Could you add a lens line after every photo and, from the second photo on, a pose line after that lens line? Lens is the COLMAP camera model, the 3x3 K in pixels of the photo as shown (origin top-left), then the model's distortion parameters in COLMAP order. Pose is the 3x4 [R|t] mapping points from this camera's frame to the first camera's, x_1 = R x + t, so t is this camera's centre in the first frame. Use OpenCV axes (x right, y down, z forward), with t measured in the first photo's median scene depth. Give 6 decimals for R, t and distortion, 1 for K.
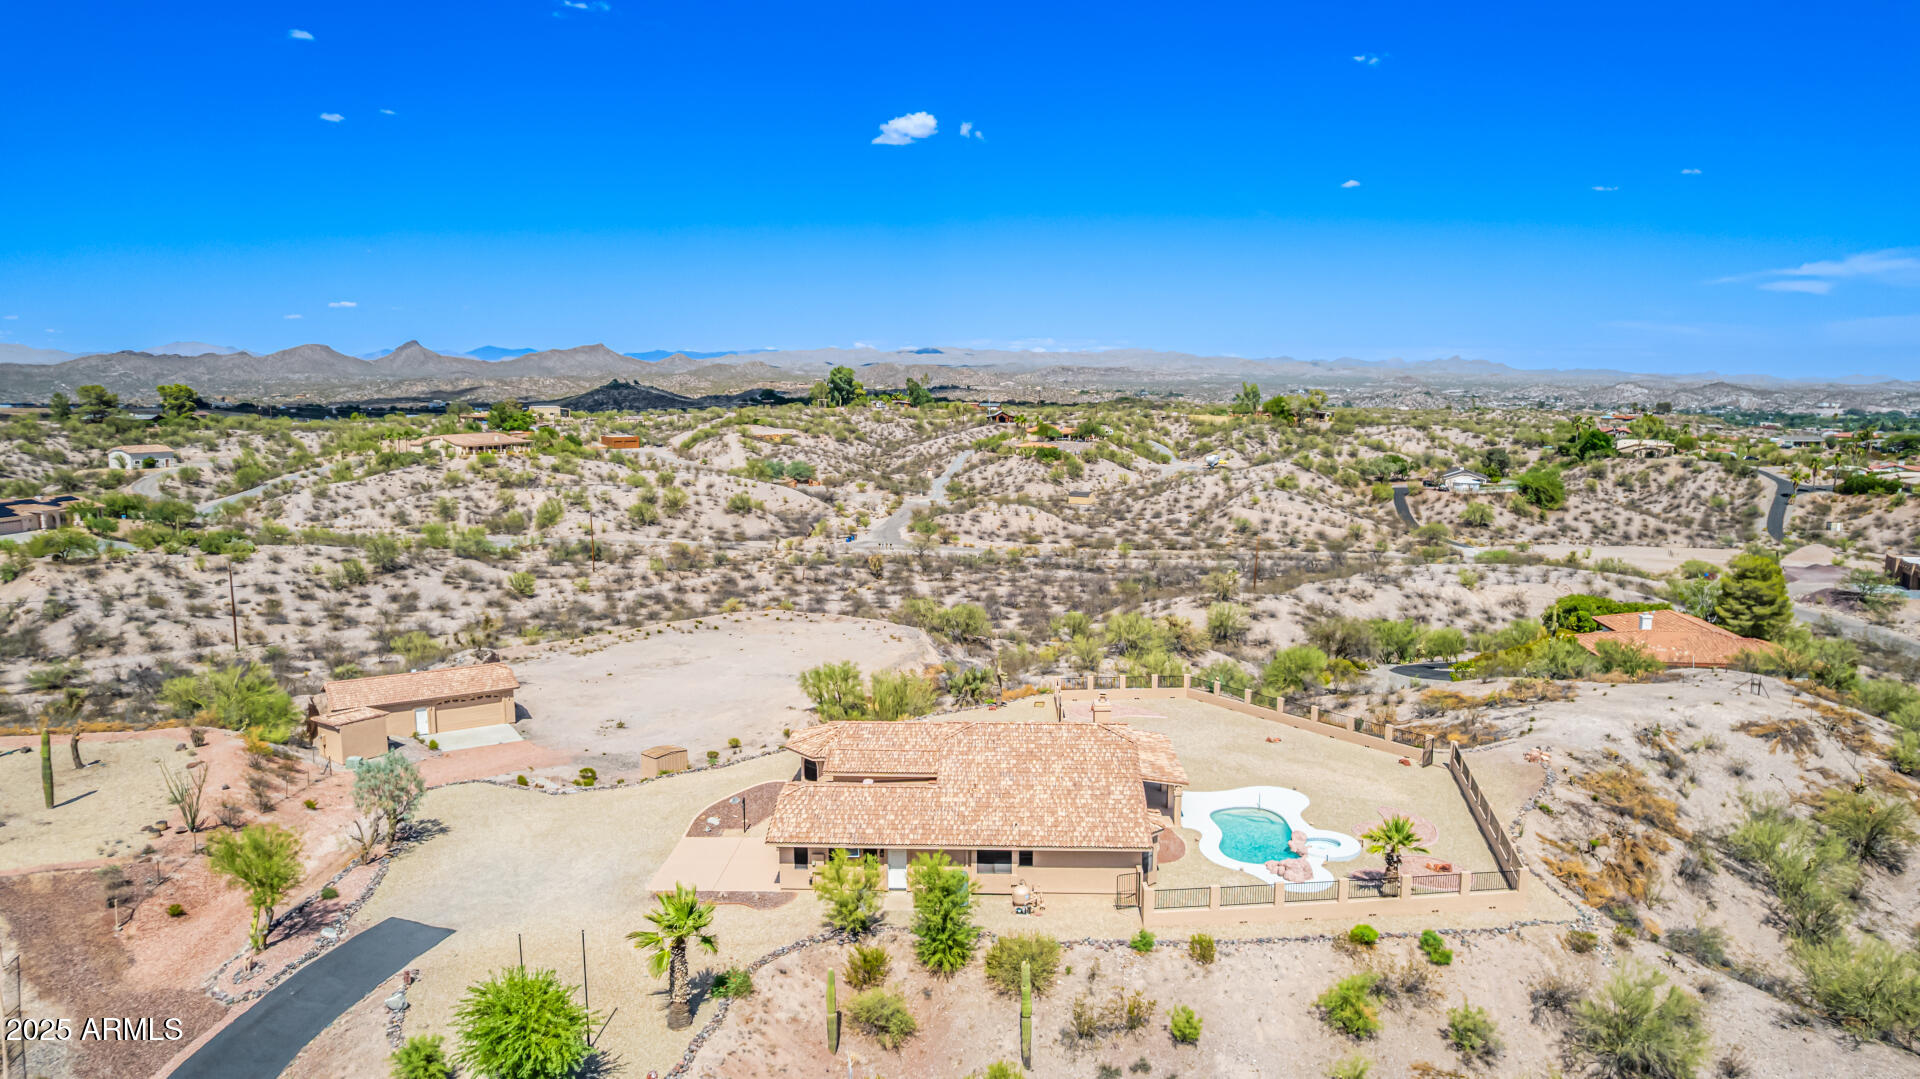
lens RADIAL K [[1225.7, 0, 963.1], [0, 1225.7, 533.7], [0, 0, 1]] dist [-0.080526, 0.073772]
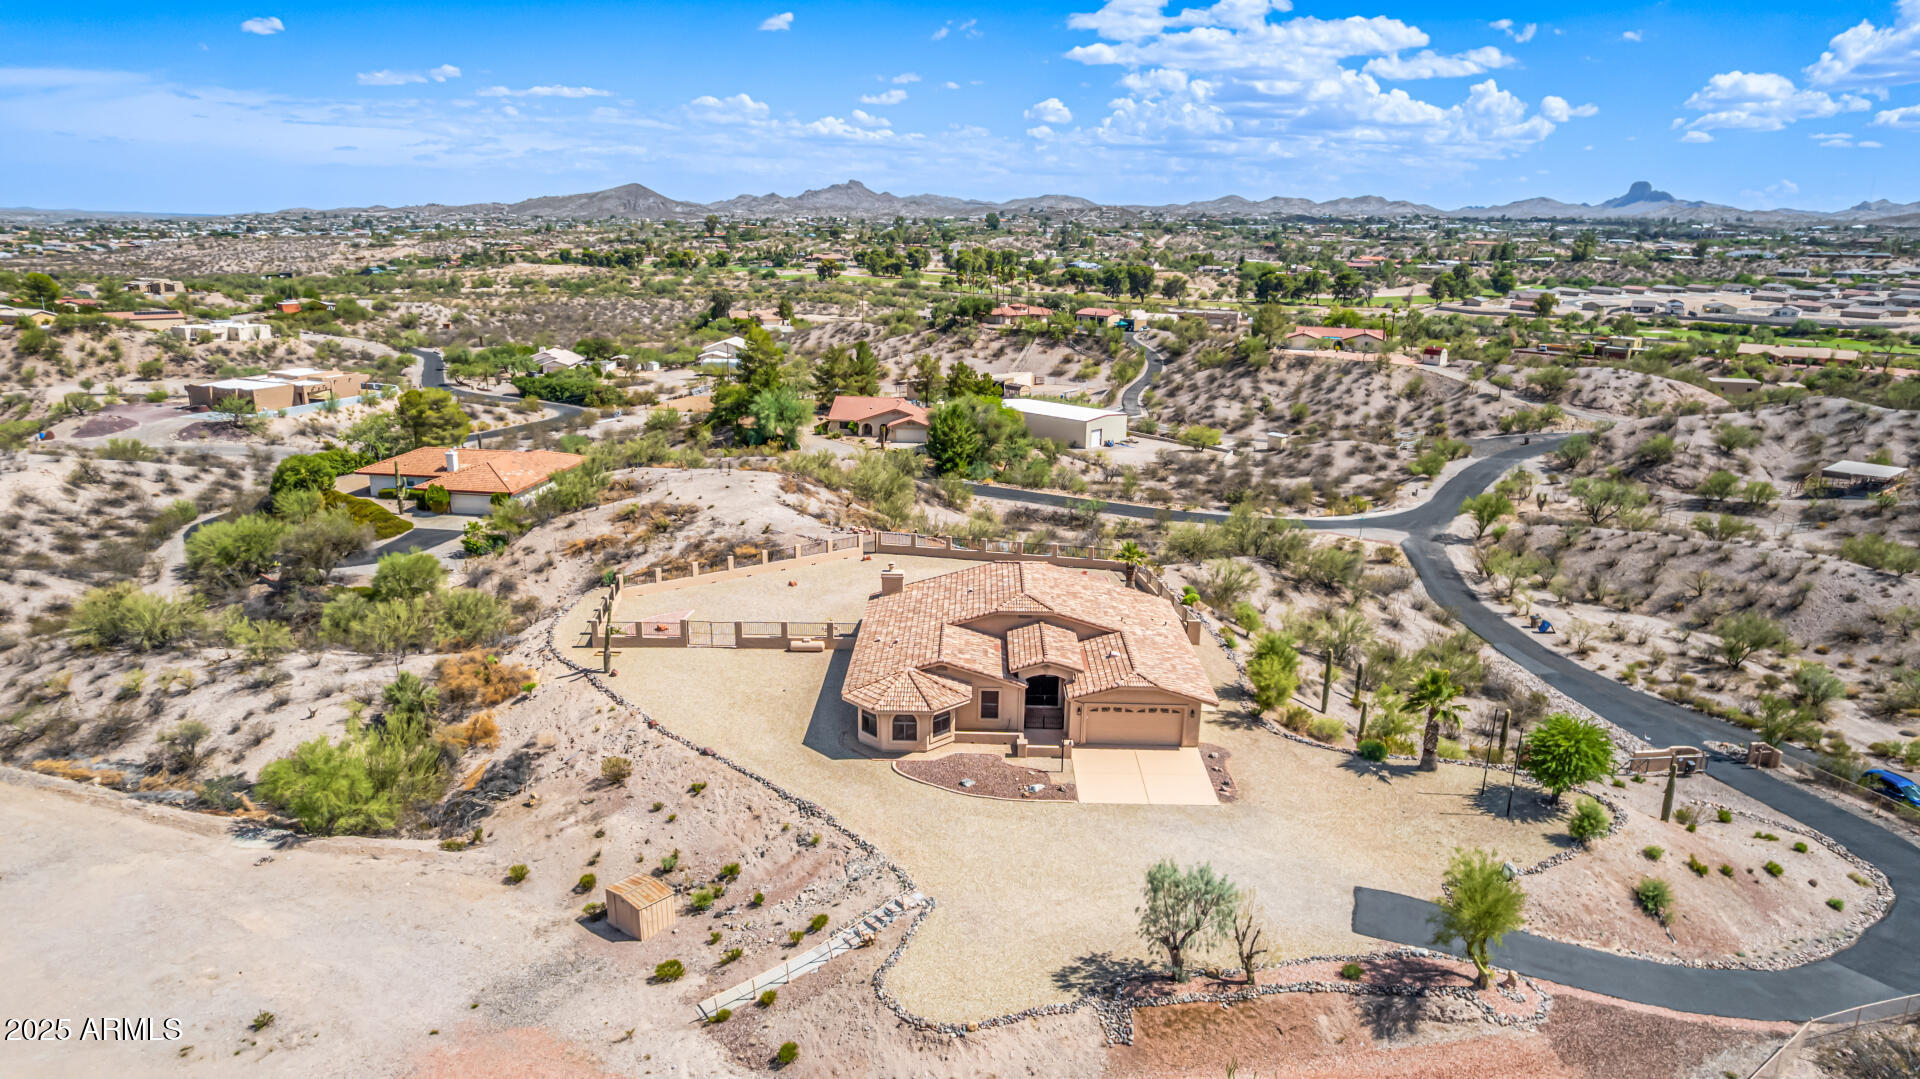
lens RADIAL K [[1225.7, 0, 963.3], [0, 1225.7, 542.1], [0, 0, 1]] dist [-0.080526, 0.073772]
pose [[-0.019886, -0.260017, 0.965399, -0.209756], [0.102257, 0.959998, 0.260669, -0.037138], [-0.994559, 0.103902, 0.007498, 0.207605]]
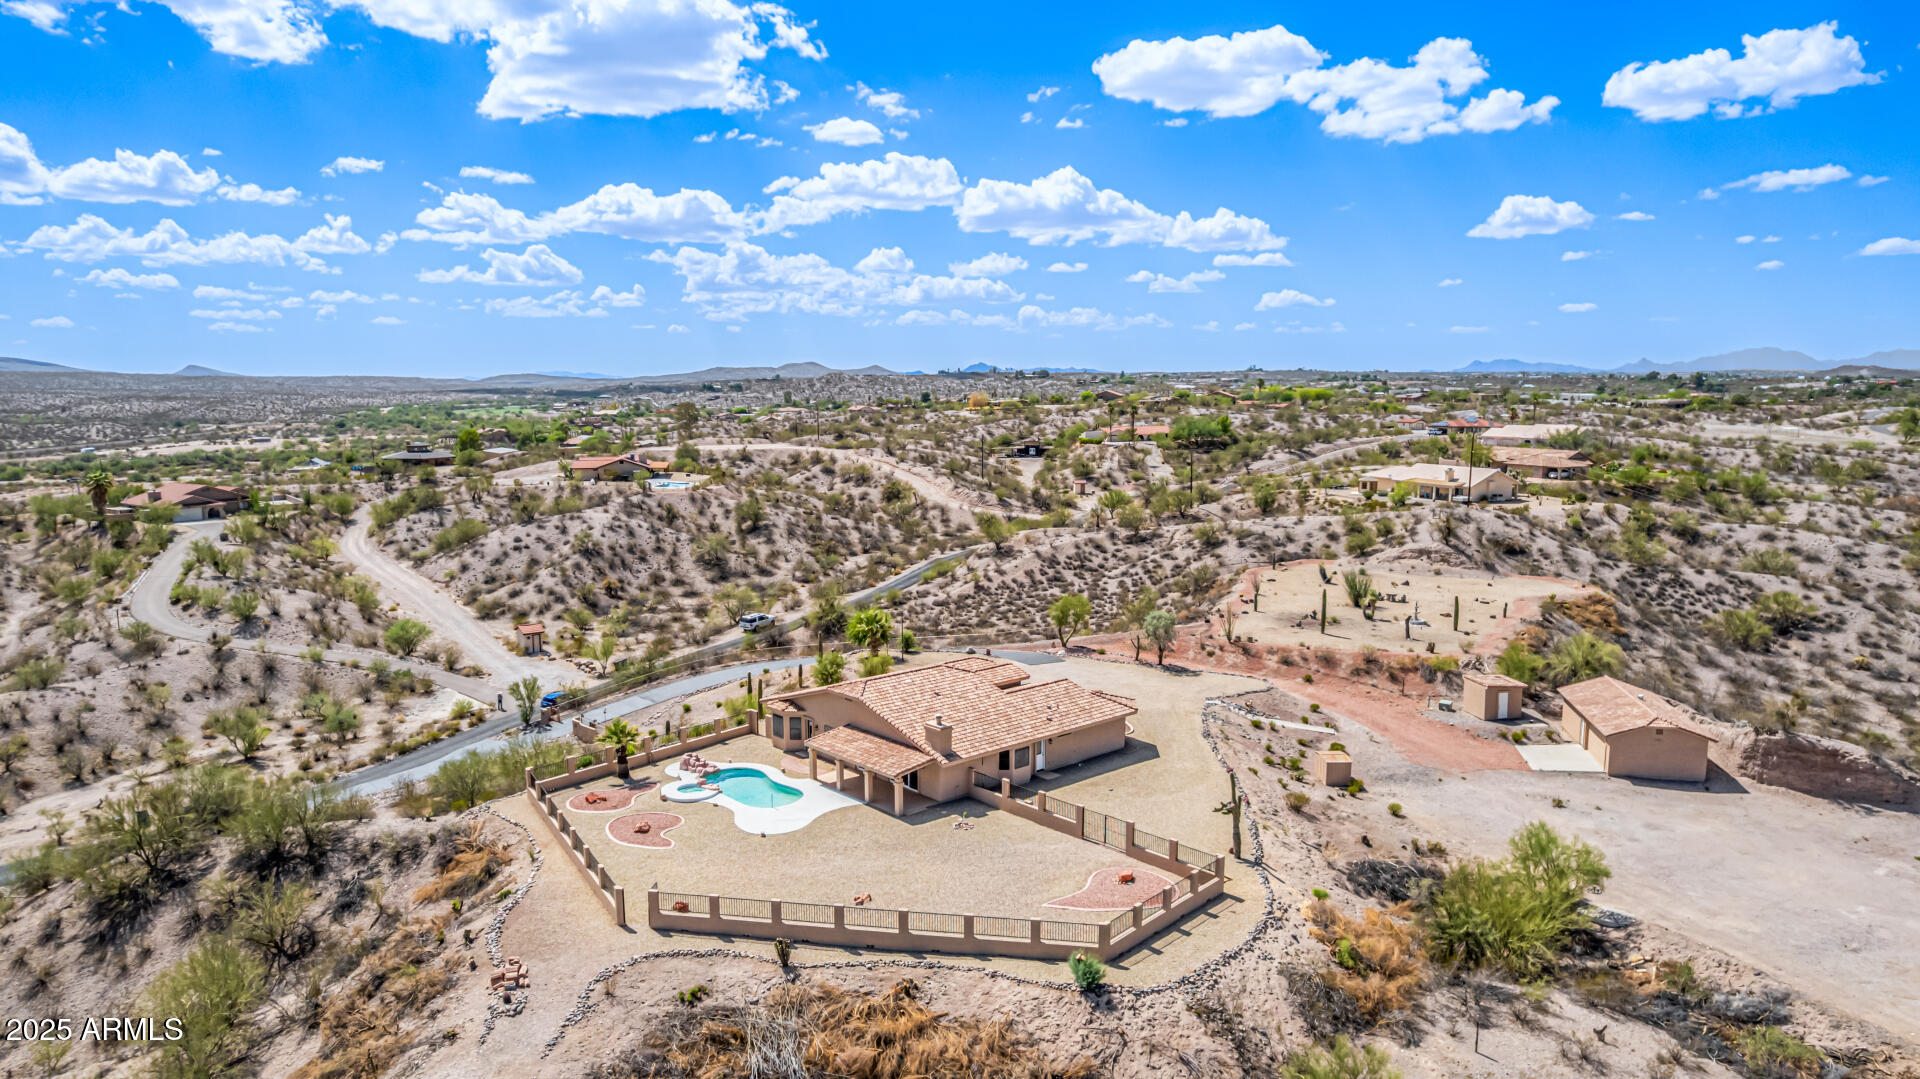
lens RADIAL K [[1225.7, 0, 962.2], [0, 1225.7, 556.7], [0, 0, 1]] dist [-0.080526, 0.073772]
pose [[-0.720721, 0.099450, -0.686055, 0.173199], [-0.078676, 0.971527, 0.223484, -0.049317], [0.688746, 0.215046, -0.692376, 0.375964]]
